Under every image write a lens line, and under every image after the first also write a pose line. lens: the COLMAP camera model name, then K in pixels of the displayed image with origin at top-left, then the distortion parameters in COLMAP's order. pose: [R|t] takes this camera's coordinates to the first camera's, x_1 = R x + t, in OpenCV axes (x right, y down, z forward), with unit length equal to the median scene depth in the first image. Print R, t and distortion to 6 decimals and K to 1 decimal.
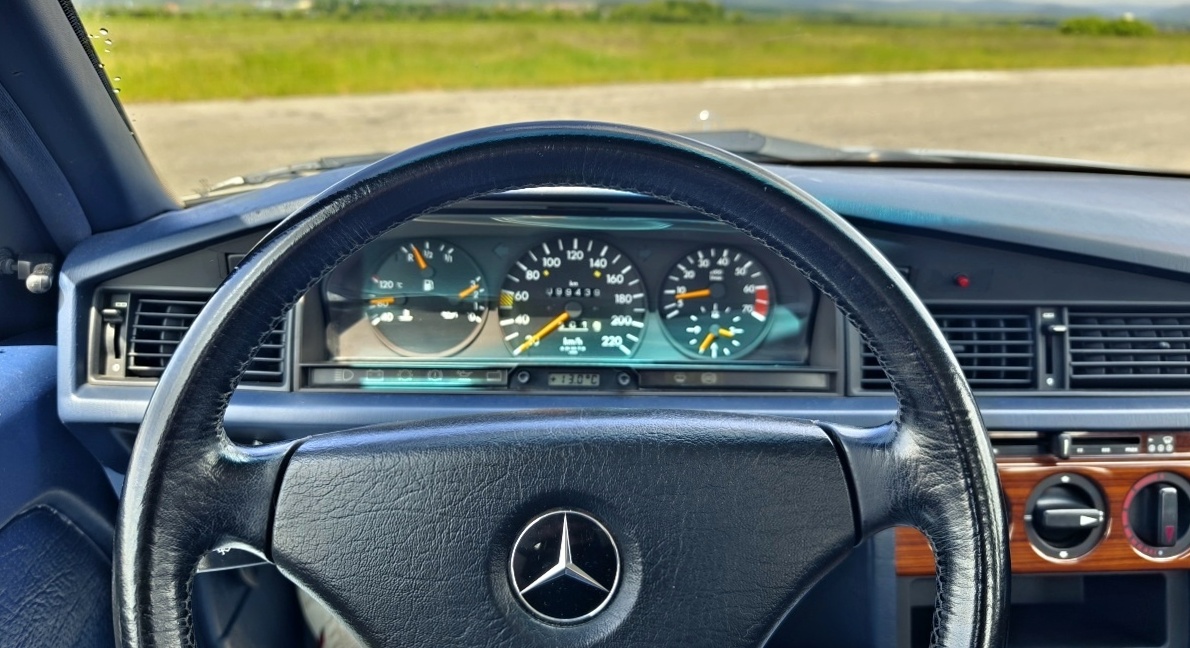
lens RADIAL K [[812.3, 0, 601.7], [0, 812.3, 304.4], [0, 0, 1]] dist [-0.010955, -0.001872]
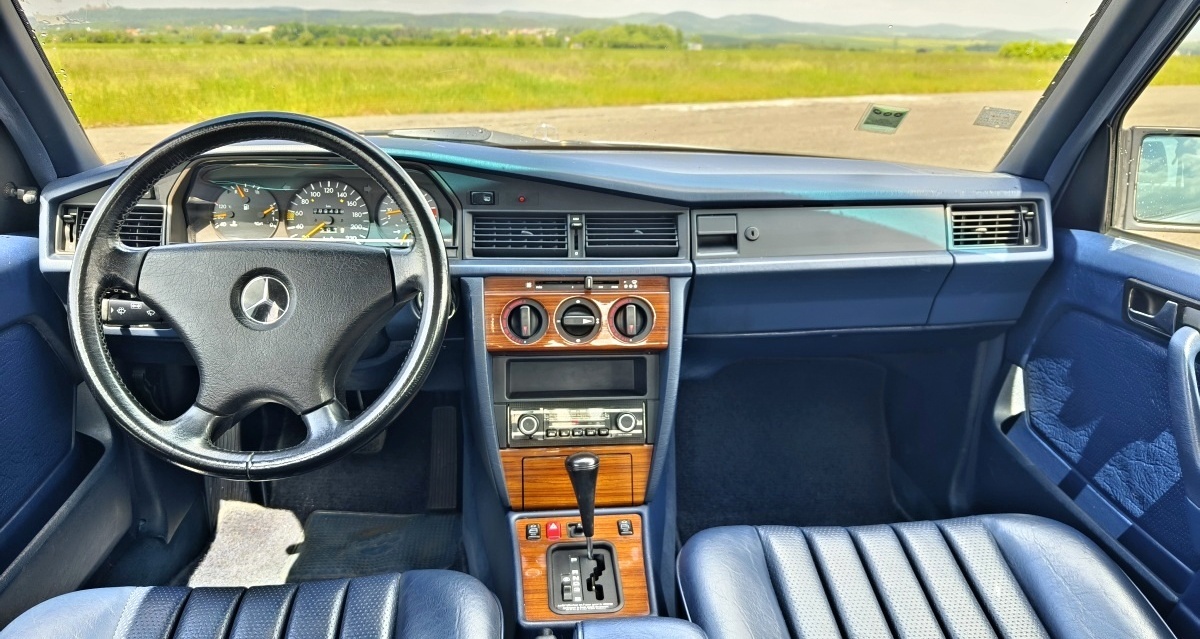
lens RADIAL K [[807.2, 0, 590.8], [0, 807.2, 318.6], [0, 0, 1]] dist [0.011244, -0.020617]
pose [[0.999568, -0.010529, 0.027455, 0.500789], [0.010834, 0.999881, -0.011010, 0.251676], [-0.027335, 0.011303, 0.999562, -0.819964]]
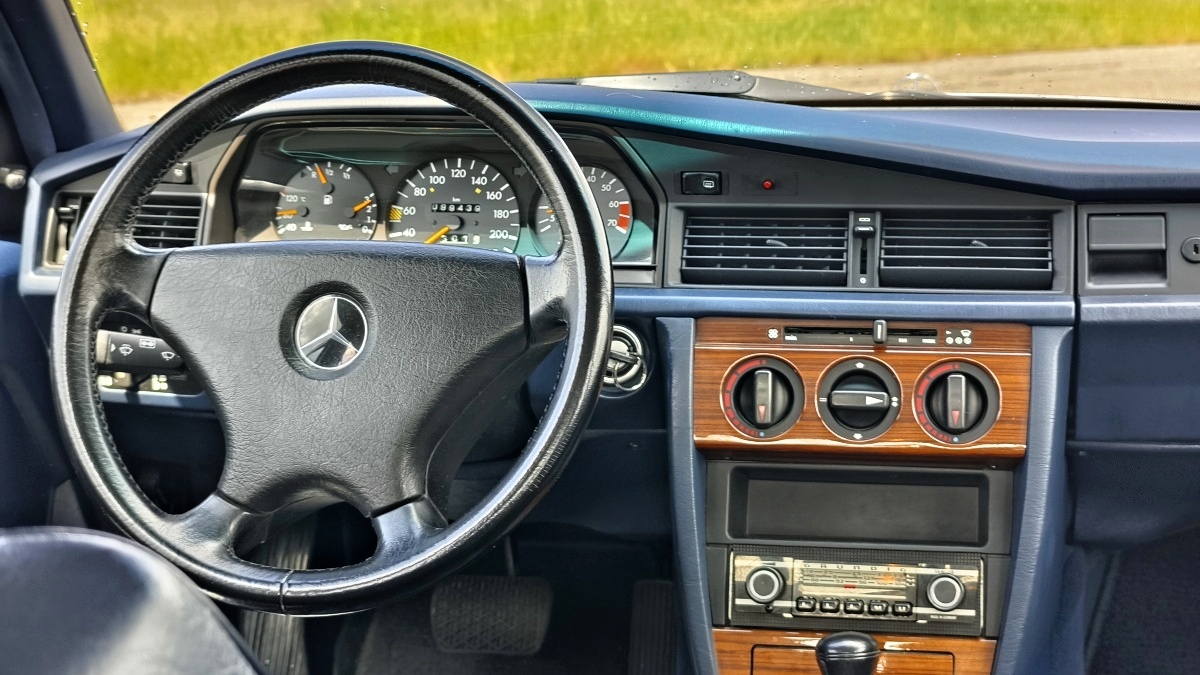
lens RADIAL K [[1812.0, 0, 656.4], [0, 1812.0, 306.9], [0, 0, 1]] dist [0.041597, 0.000000]
pose [[0.971915, 0.010023, -0.235118, 0.793285], [-0.041151, 0.990938, -0.127864, 0.413490], [0.231705, 0.133948, 0.963520, -1.241747]]
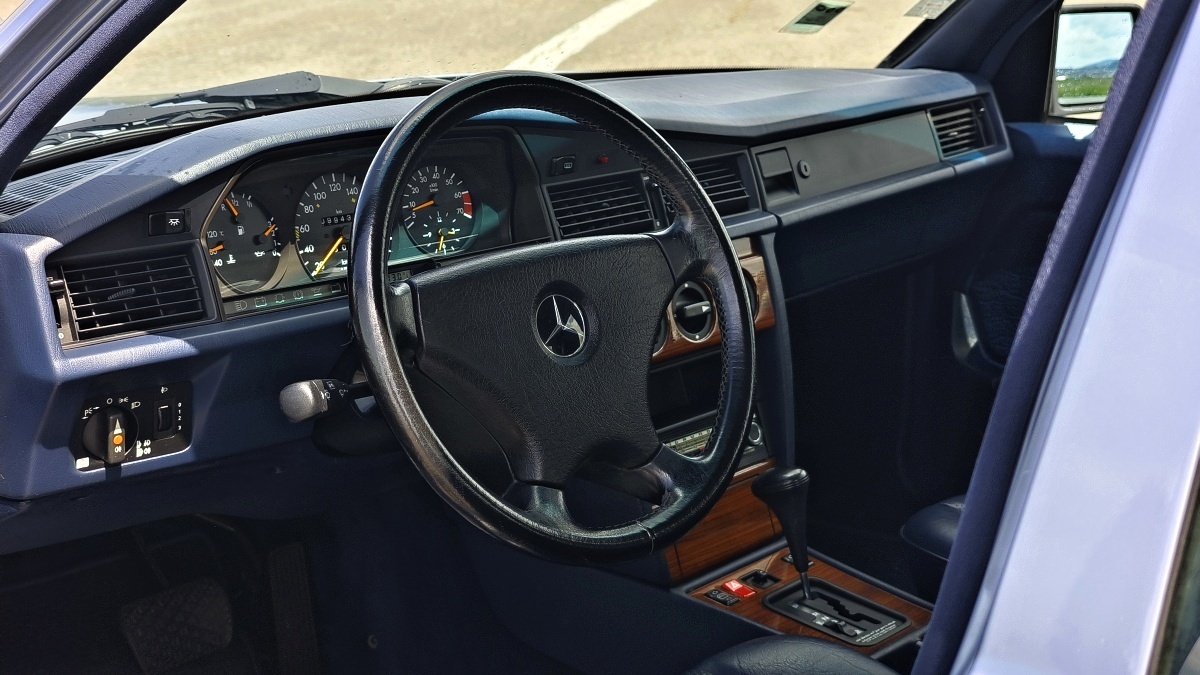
lens RADIAL K [[1812.0, 0, 618.5], [0, 1812.0, 296.7], [0, 0, 1]] dist [0.041597, 0.000000]
pose [[0.711365, -0.177361, 0.680075, -1.537020], [0.228175, 0.973501, 0.015211, 0.144586], [-0.664752, 0.144356, 0.732984, -1.147849]]
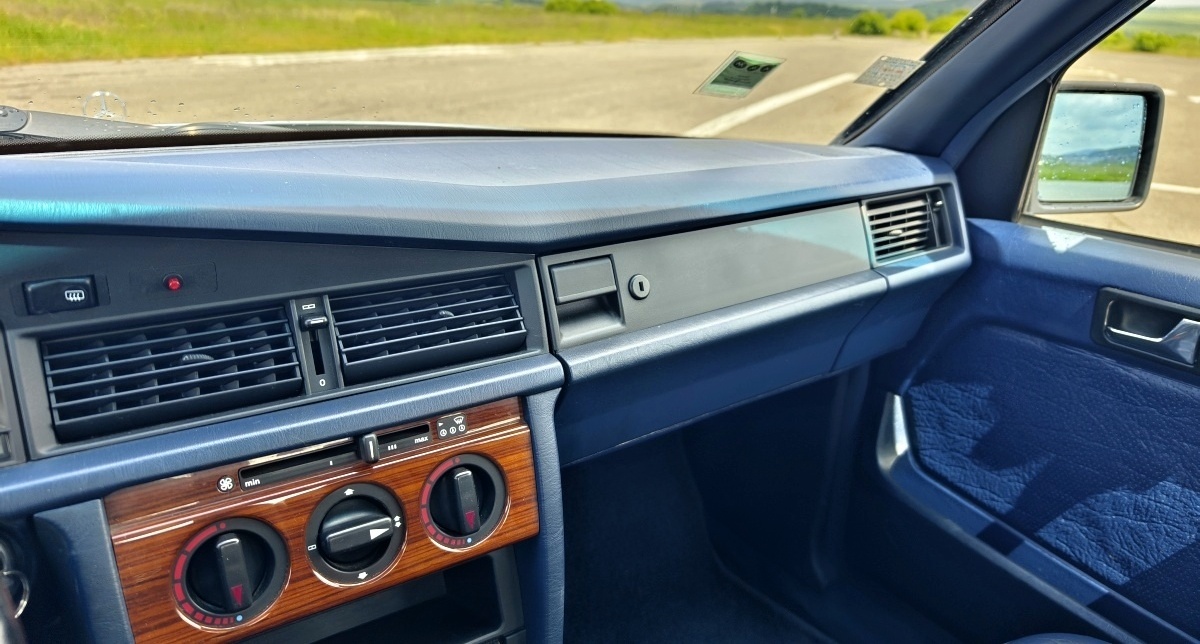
lens RADIAL K [[818.4, 0, 598.4], [0, 818.4, 315.0], [0, 0, 1]] dist [-0.006112, -0.000441]
pose [[0.857291, -0.160048, 0.489323, 0.367572], [0.142555, 0.987084, 0.073100, 0.003320], [-0.494702, 0.007088, 0.869034, 0.098825]]
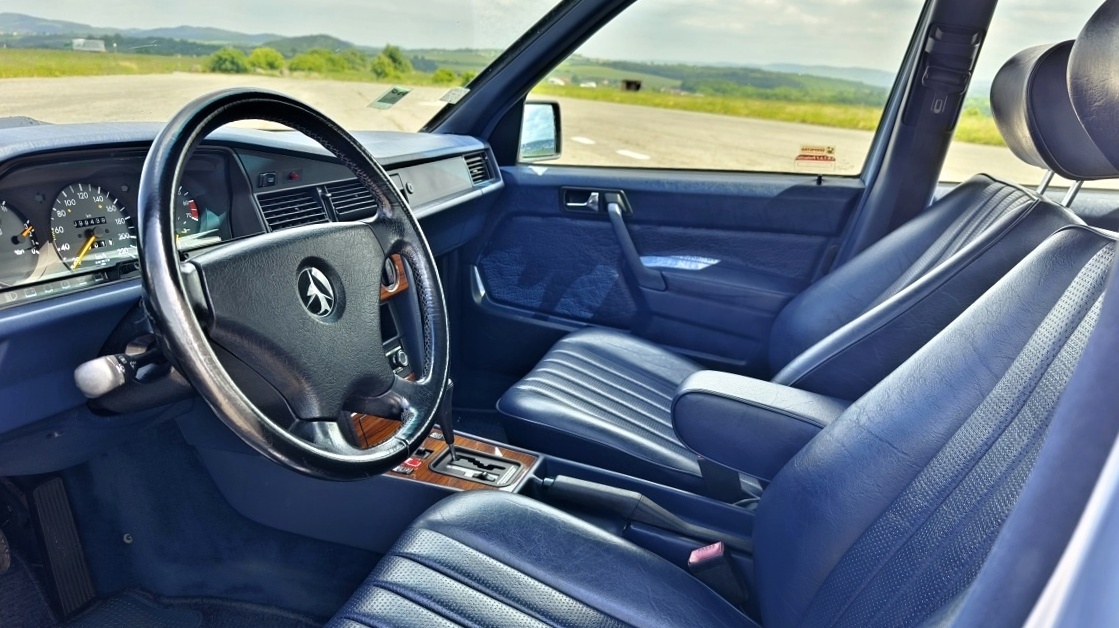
lens RADIAL K [[824.1, 0, 595.3], [0, 824.1, 321.5], [0, 0, 1]] dist [0.003739, -0.027025]
pose [[0.310333, -0.260687, 0.914186, -1.112186], [0.261369, 0.948001, 0.181605, 0.119205], [-0.913991, 0.182581, 0.362331, -0.282417]]
